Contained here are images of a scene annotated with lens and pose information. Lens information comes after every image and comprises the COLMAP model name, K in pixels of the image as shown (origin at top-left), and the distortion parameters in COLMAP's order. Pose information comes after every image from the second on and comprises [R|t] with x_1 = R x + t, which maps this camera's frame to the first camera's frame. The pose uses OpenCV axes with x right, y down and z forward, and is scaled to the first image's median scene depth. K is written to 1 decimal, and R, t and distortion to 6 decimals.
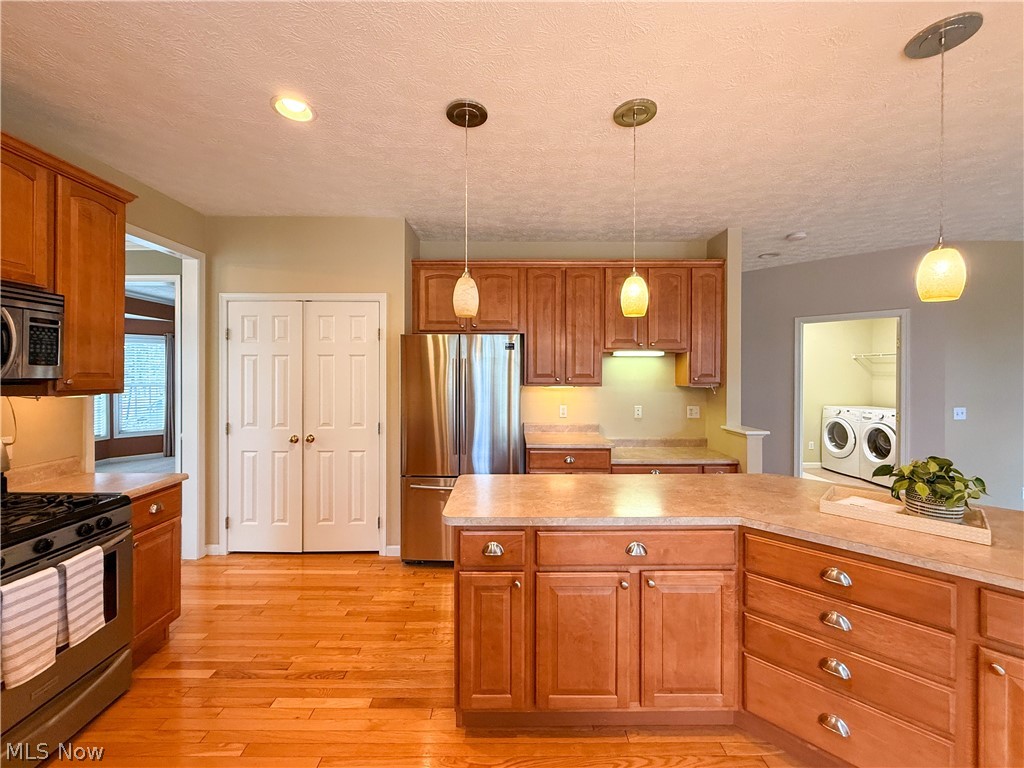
lens RADIAL K [[406.8, 0, 511.6], [0, 406.8, 377.2], [0, 0, 1]] dist [0.000417, 0.000020]
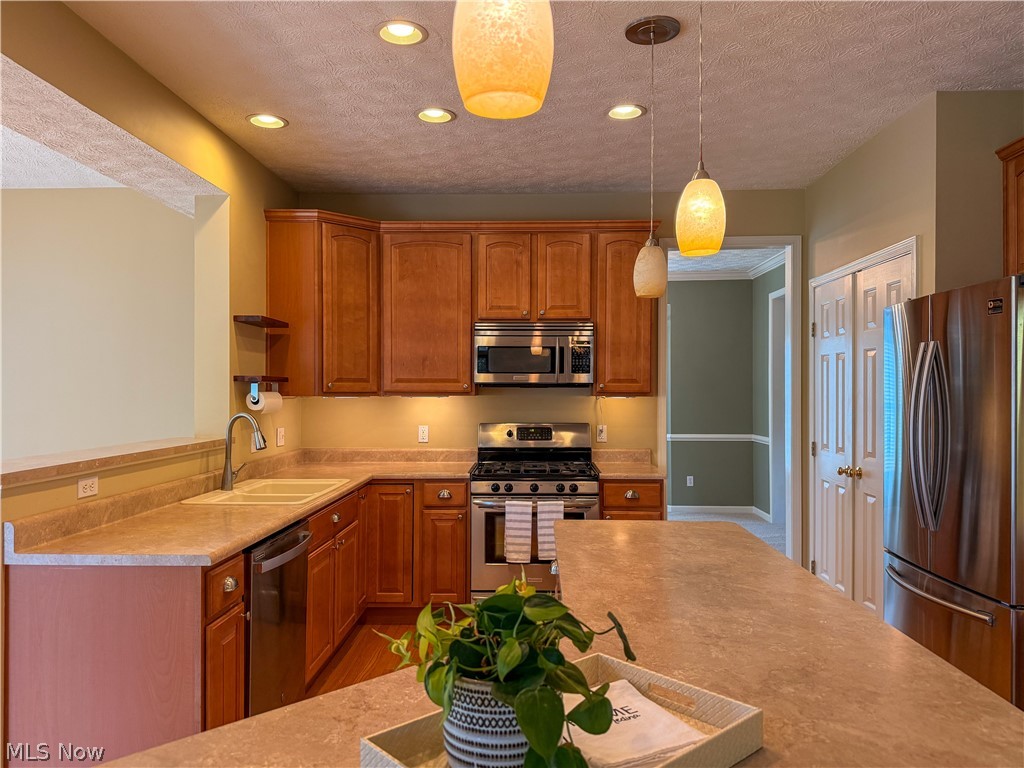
lens RADIAL K [[715.9, 0, 515.4], [0, 715.9, 391.9], [0, 0, 1]] dist [0.112432, -0.142925]
pose [[-0.040418, -0.001770, -0.999181, 1.295091], [-0.008400, 0.999964, -0.001431, 0.038692], [0.999148, 0.008335, -0.040432, 0.827318]]
